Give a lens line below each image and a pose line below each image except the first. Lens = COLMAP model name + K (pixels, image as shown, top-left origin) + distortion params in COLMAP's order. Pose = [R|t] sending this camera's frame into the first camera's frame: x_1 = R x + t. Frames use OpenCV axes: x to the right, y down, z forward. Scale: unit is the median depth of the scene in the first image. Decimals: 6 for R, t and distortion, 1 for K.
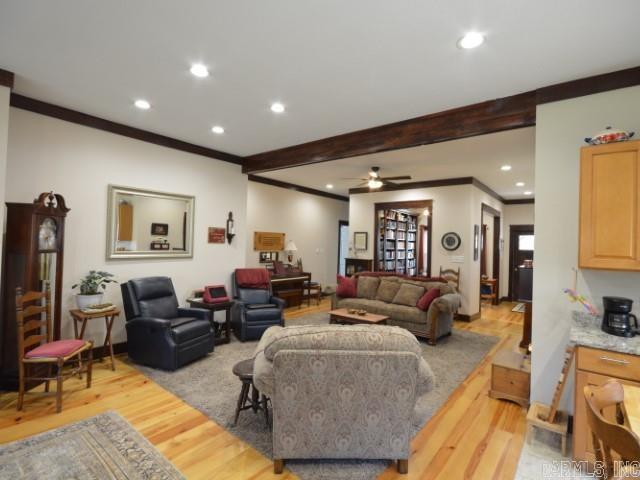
lens RADIAL K [[317.1, 0, 318.5], [0, 317.1, 239.7], [0, 0, 1]] dist [0.006560, -0.008193]
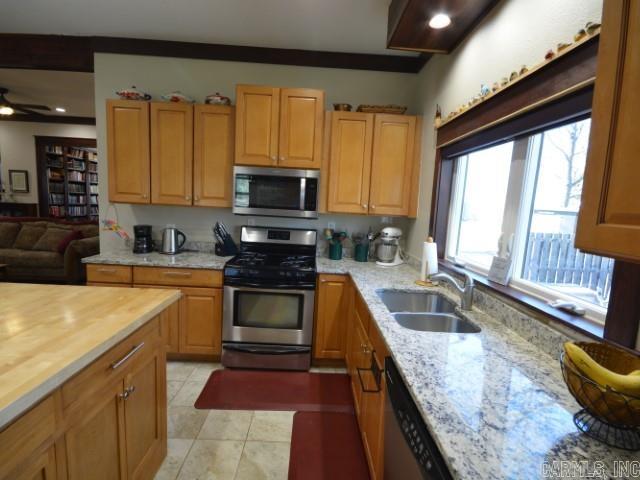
lens RADIAL K [[317.1, 0, 318.5], [0, 317.1, 239.7], [0, 0, 1]] dist [0.006560, -0.008193]
pose [[0.764023, -0.065570, 0.641849, 0.194844], [-0.036506, 0.988835, 0.144472, 0.007637], [-0.644156, -0.133811, 0.753099, -0.139481]]
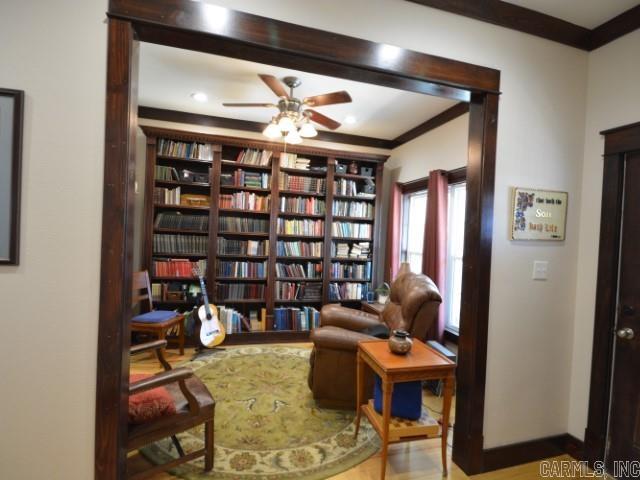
lens RADIAL K [[317.1, 0, 318.5], [0, 317.1, 239.7], [0, 0, 1]] dist [0.006560, -0.008193]
pose [[0.814535, 0.016832, -0.579870, 0.673842], [-0.013589, 0.999858, 0.009935, 0.037803], [0.579955, -0.000213, 0.814648, 0.830534]]
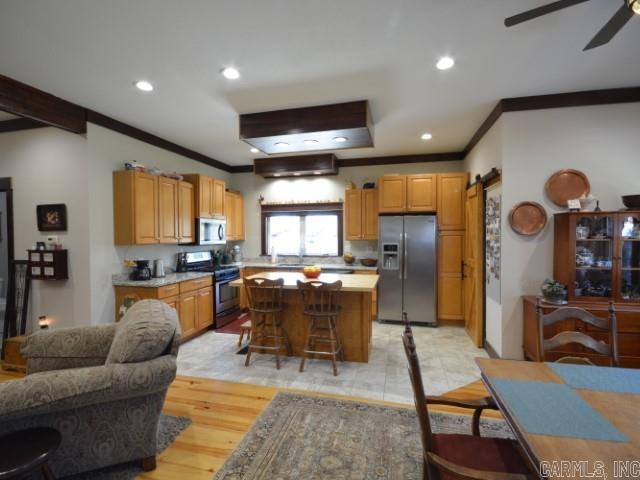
lens RADIAL K [[317.1, 0, 318.5], [0, 317.1, 239.7], [0, 0, 1]] dist [0.006560, -0.008193]
pose [[-0.416405, -0.044135, 0.908107, -0.321664], [-0.018786, 0.999025, 0.039939, -0.006373], [-0.908985, -0.000429, -0.416829, 0.250603]]
